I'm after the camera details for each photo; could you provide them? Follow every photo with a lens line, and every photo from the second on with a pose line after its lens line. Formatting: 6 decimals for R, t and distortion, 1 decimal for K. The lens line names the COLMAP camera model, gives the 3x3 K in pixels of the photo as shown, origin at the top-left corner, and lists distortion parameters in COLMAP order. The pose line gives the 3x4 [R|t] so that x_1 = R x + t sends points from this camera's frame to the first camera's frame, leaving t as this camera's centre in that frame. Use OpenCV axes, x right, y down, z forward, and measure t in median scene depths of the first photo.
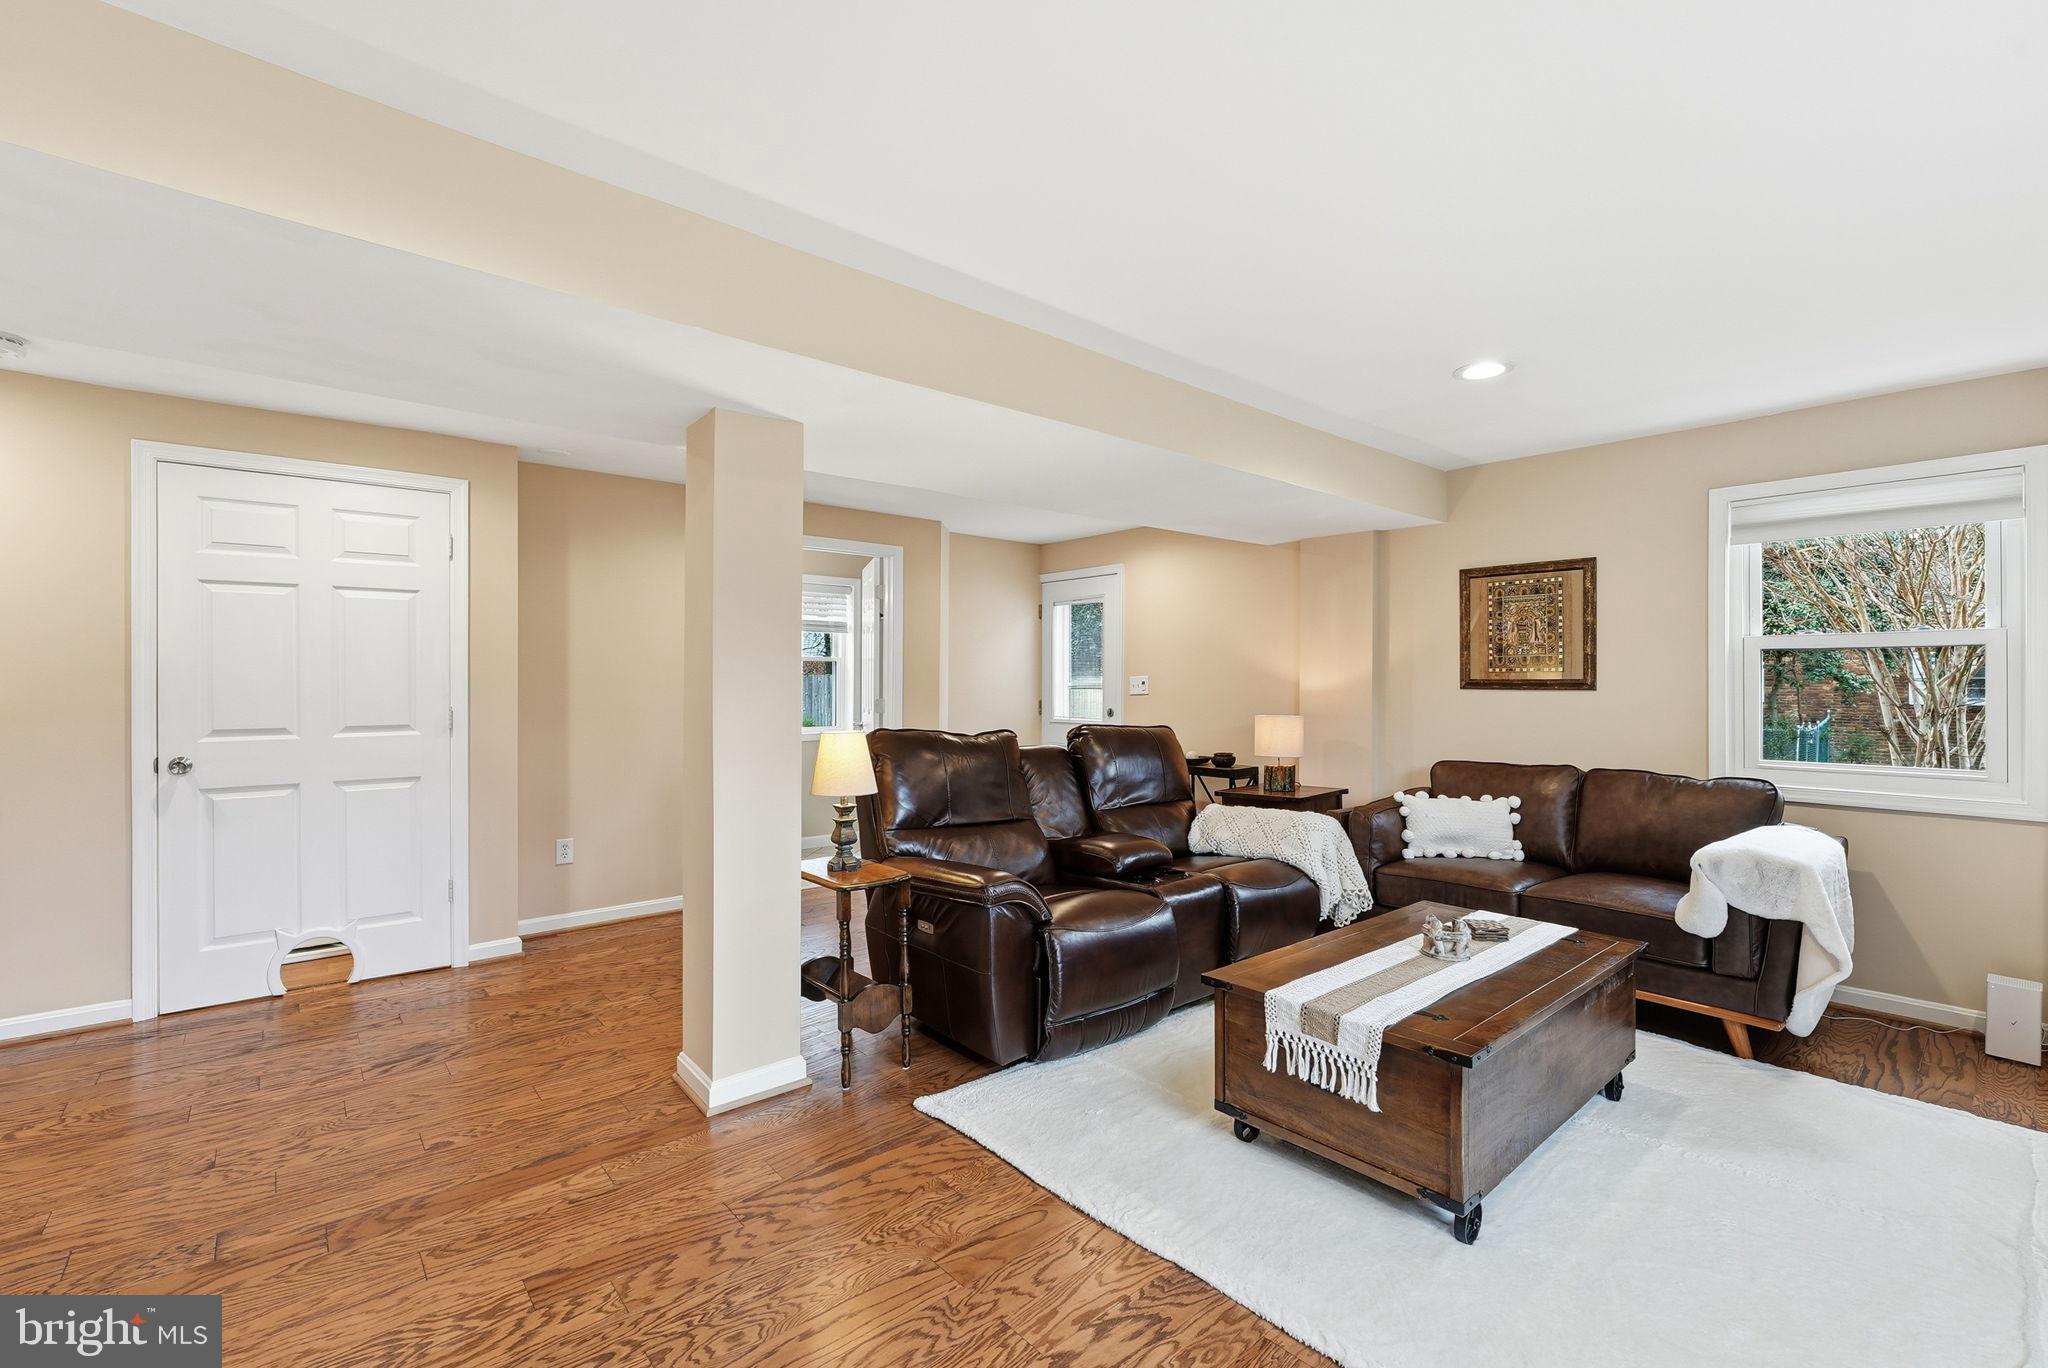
lens RADIAL K [[861.2, 0, 1030.8], [0, 861.2, 691.6], [0, 0, 1]] dist [-0.021896, 0.002199]
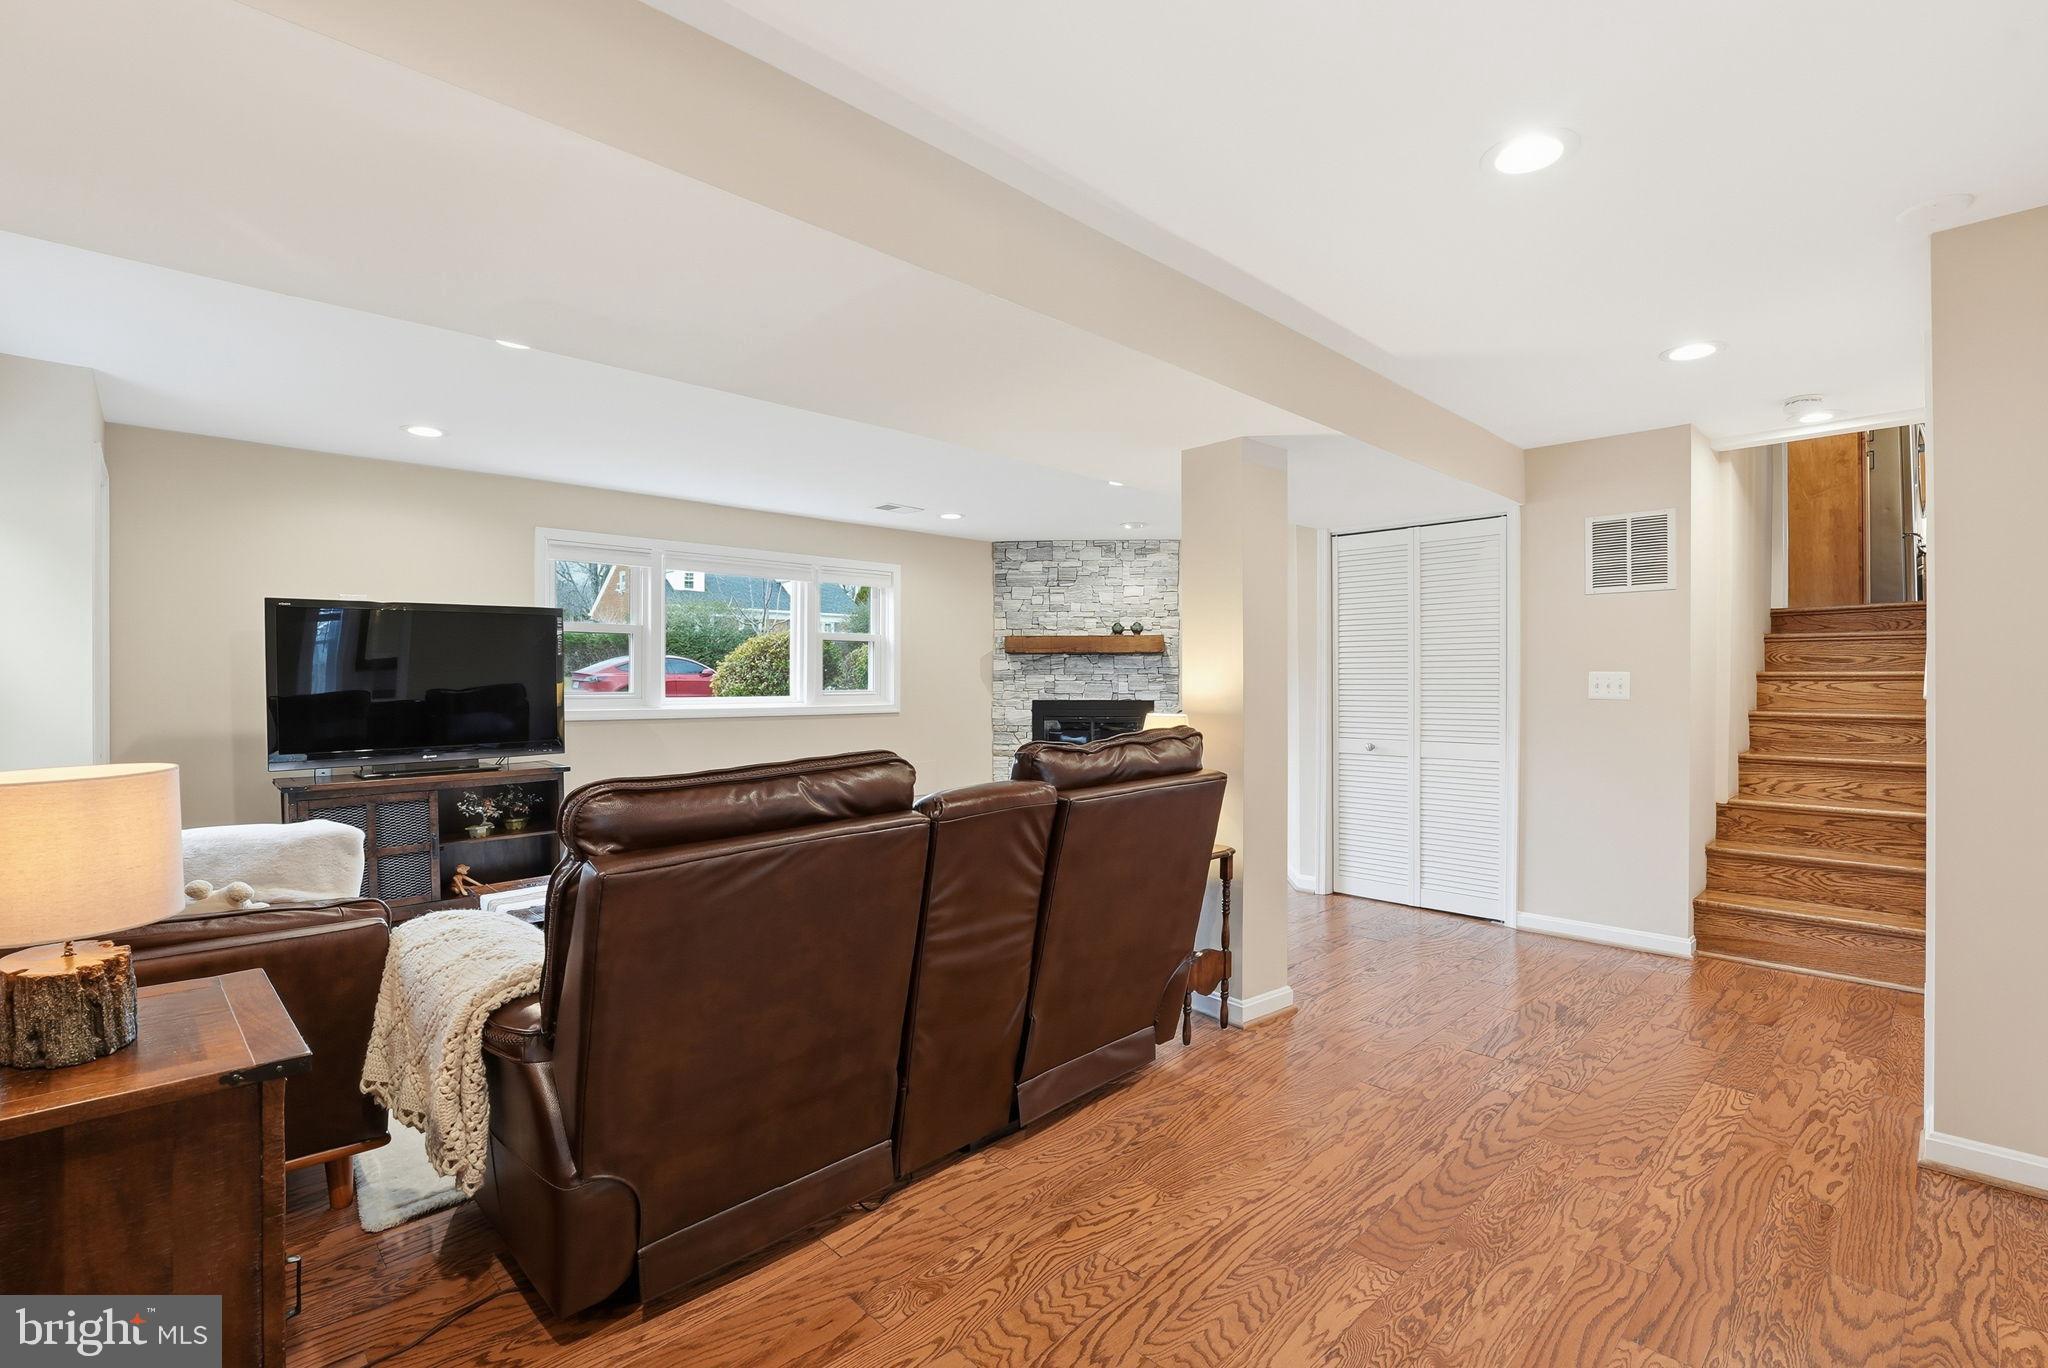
lens RADIAL K [[921.0, 0, 1023.1], [0, 921.0, 681.4], [0, 0, 1]] dist [-0.008671, -0.001226]
pose [[-0.999104, -0.000316, -0.042330, 0.001818], [-0.000815, 0.999930, 0.011782, -0.004488], [0.042324, 0.011806, -0.999034, 1.515538]]
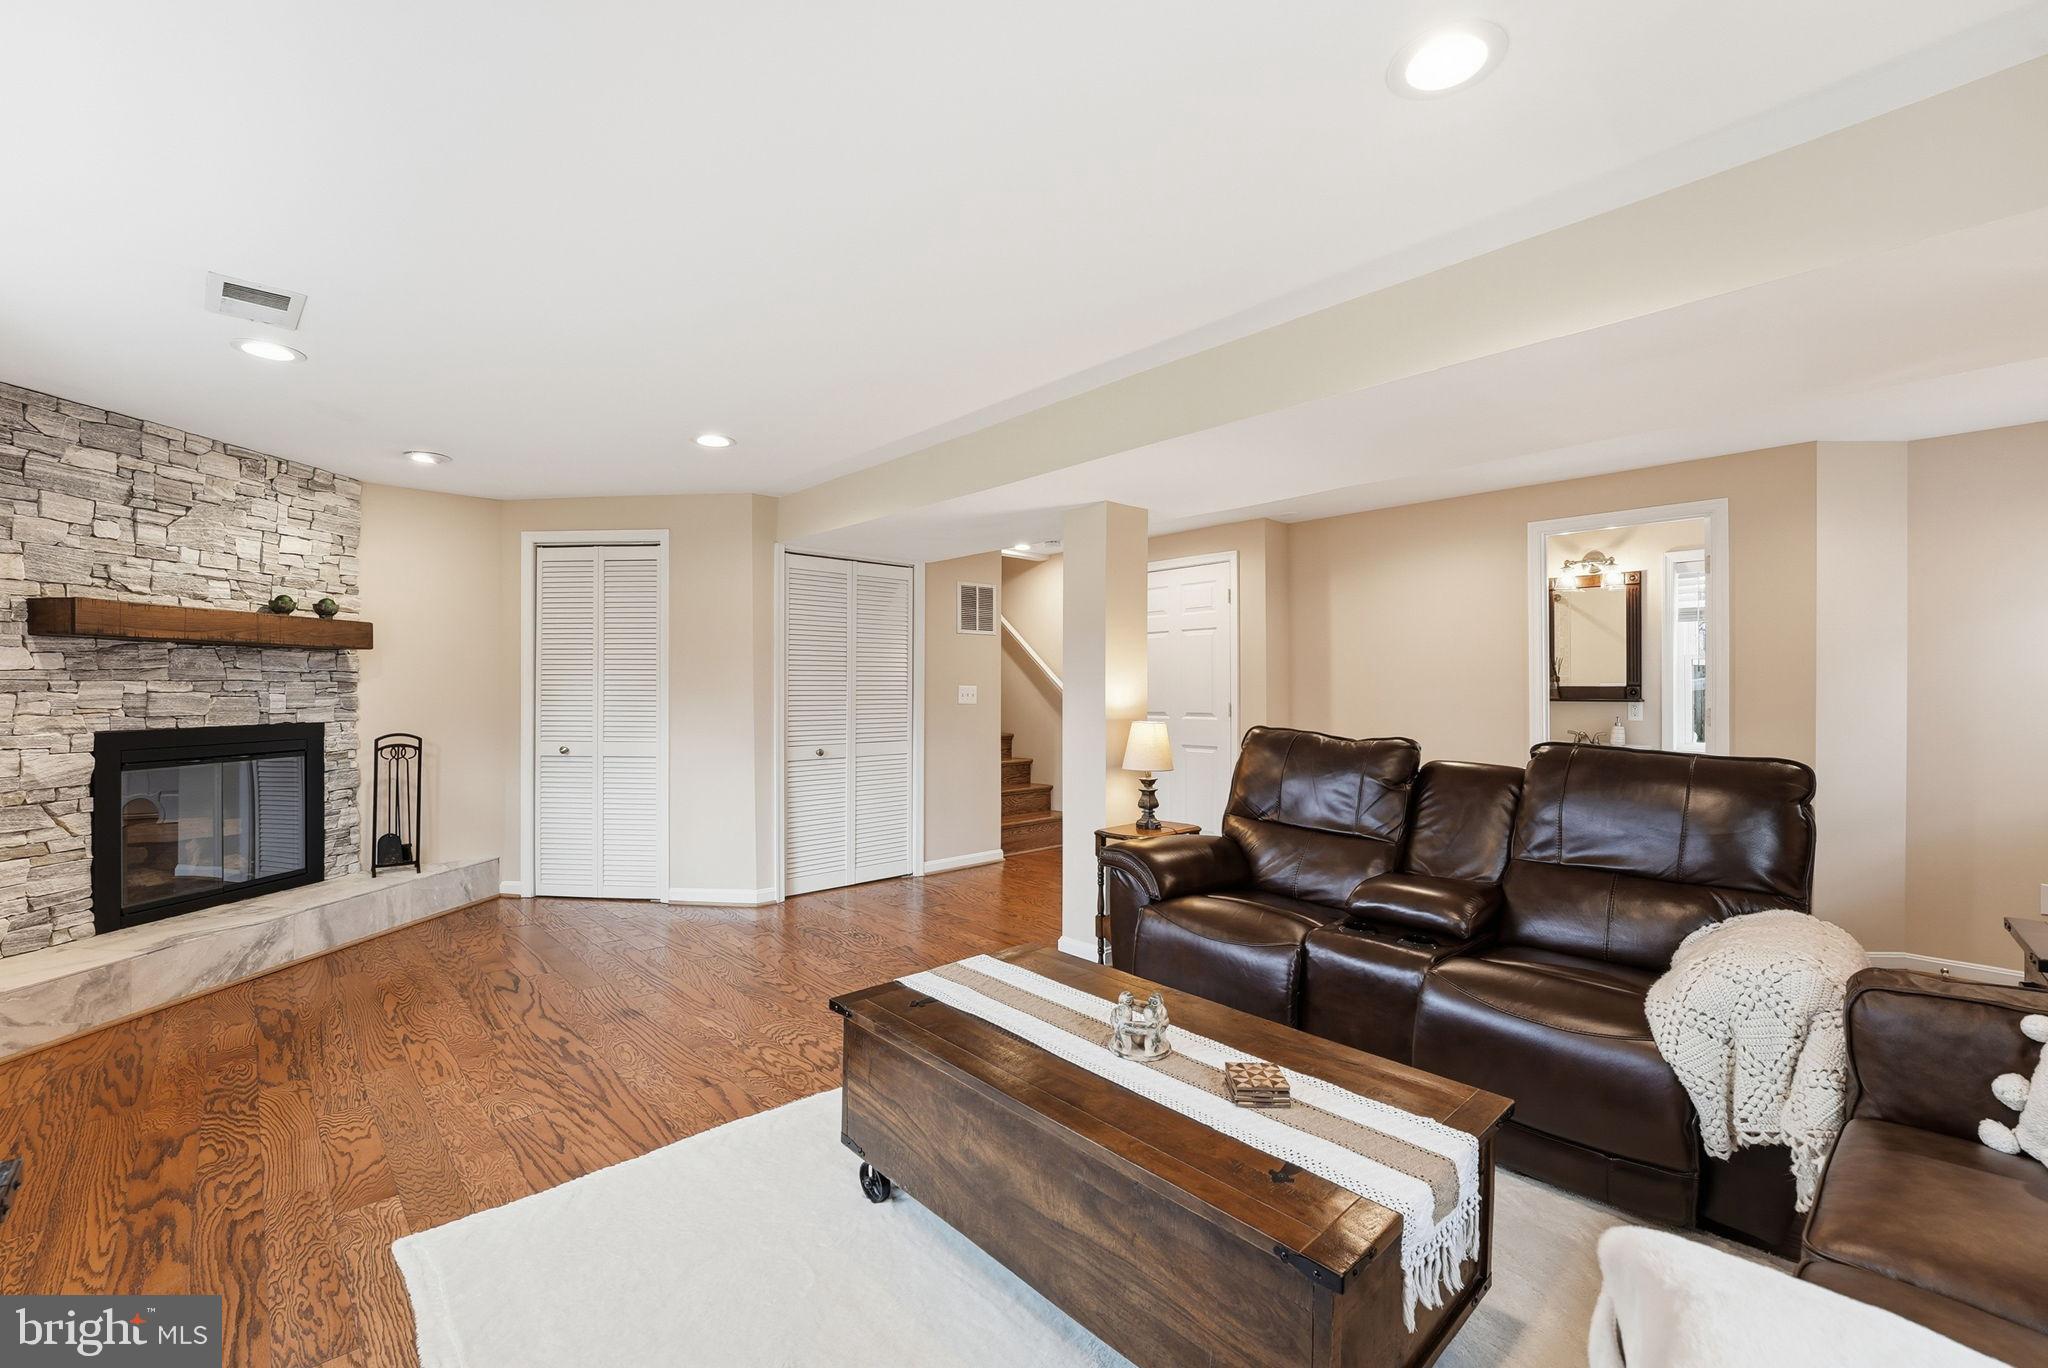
lens RADIAL K [[861.2, 0, 1031.6], [0, 861.2, 686.2], [0, 0, 1]] dist [-0.021896, 0.002199]
pose [[0.038771, -0.002873, -0.999244, 0.769564], [-0.013861, 0.999898, -0.003413, -0.000117], [0.999152, 0.013983, 0.038727, 0.552830]]
